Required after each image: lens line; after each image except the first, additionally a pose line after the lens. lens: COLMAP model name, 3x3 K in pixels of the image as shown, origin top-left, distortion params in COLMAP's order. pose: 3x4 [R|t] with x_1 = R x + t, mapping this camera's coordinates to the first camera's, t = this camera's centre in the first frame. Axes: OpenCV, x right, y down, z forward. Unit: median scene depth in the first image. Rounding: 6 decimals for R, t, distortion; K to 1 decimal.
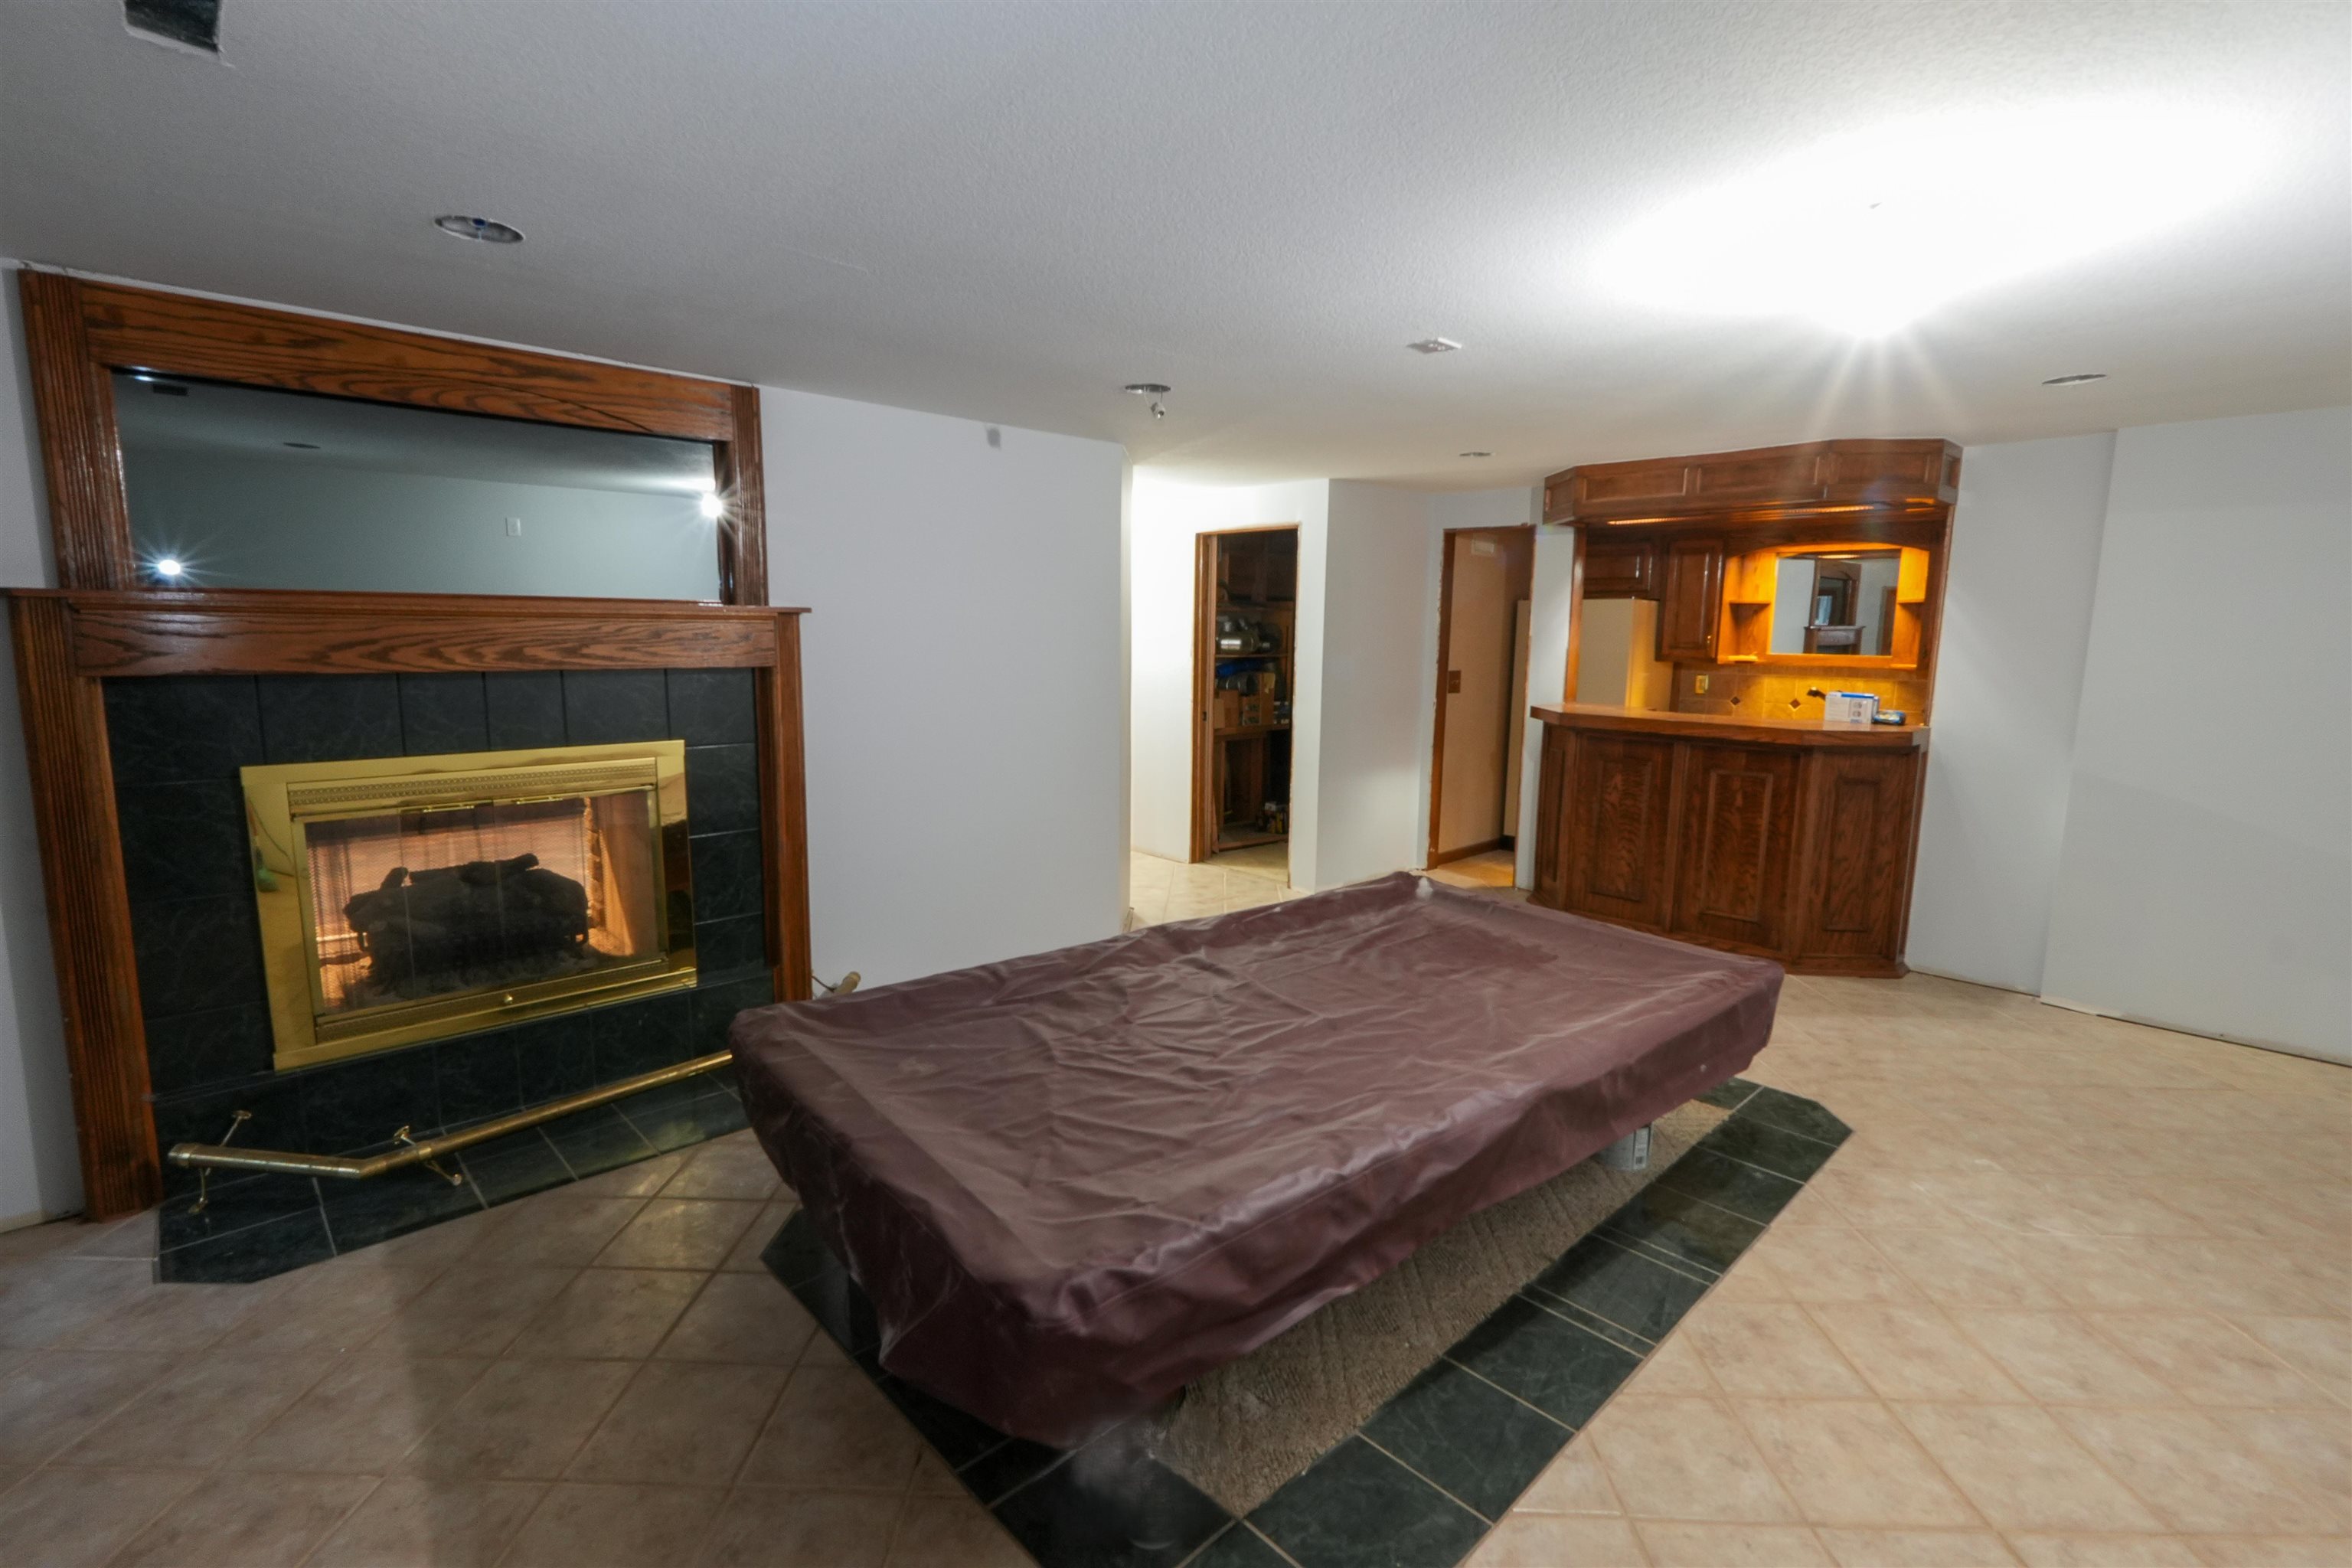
lens RADIAL K [[1066.1, 0, 1178.2], [0, 1066.1, 781.5], [0, 0, 1]] dist [0.001254, -0.000056]
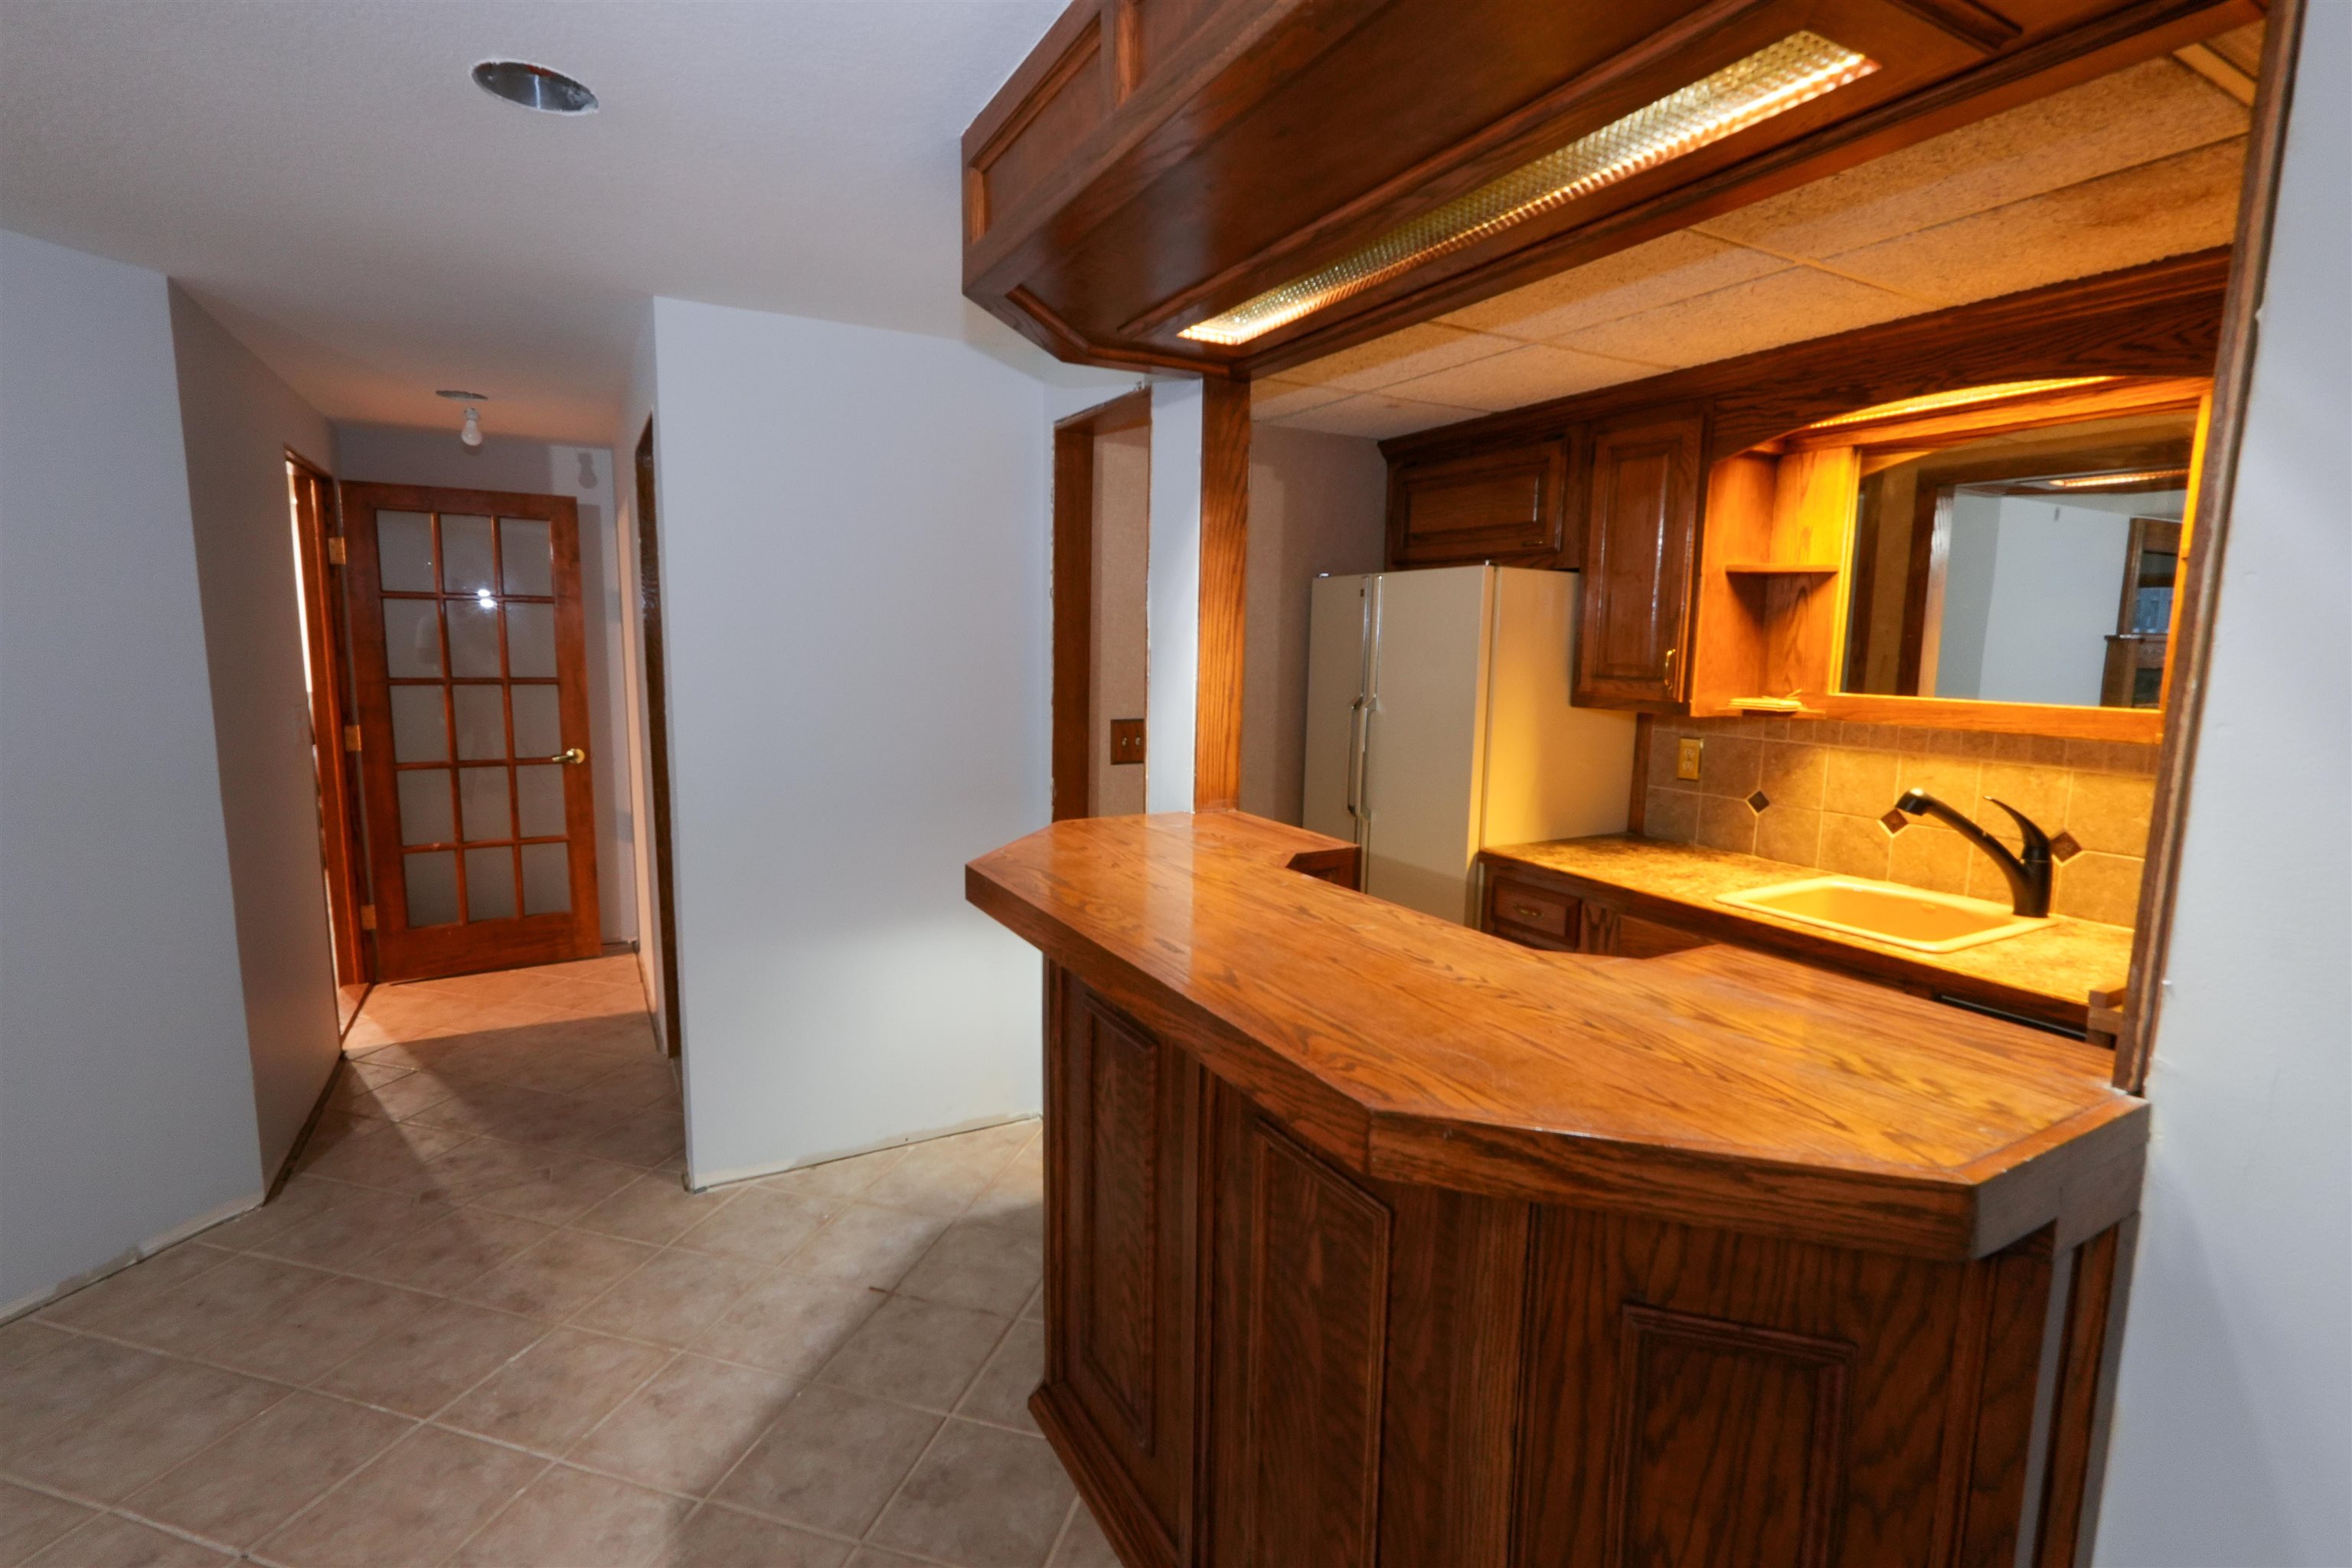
lens RADIAL K [[1066.1, 0, 1170.9], [0, 1066.1, 780.3], [0, 0, 1]] dist [0.001254, -0.000056]
pose [[0.969419, 0.031507, -0.243381, 0.406719], [-0.037755, 0.999065, -0.021047, -0.067887], [0.242490, 0.029592, 0.969702, 0.540460]]
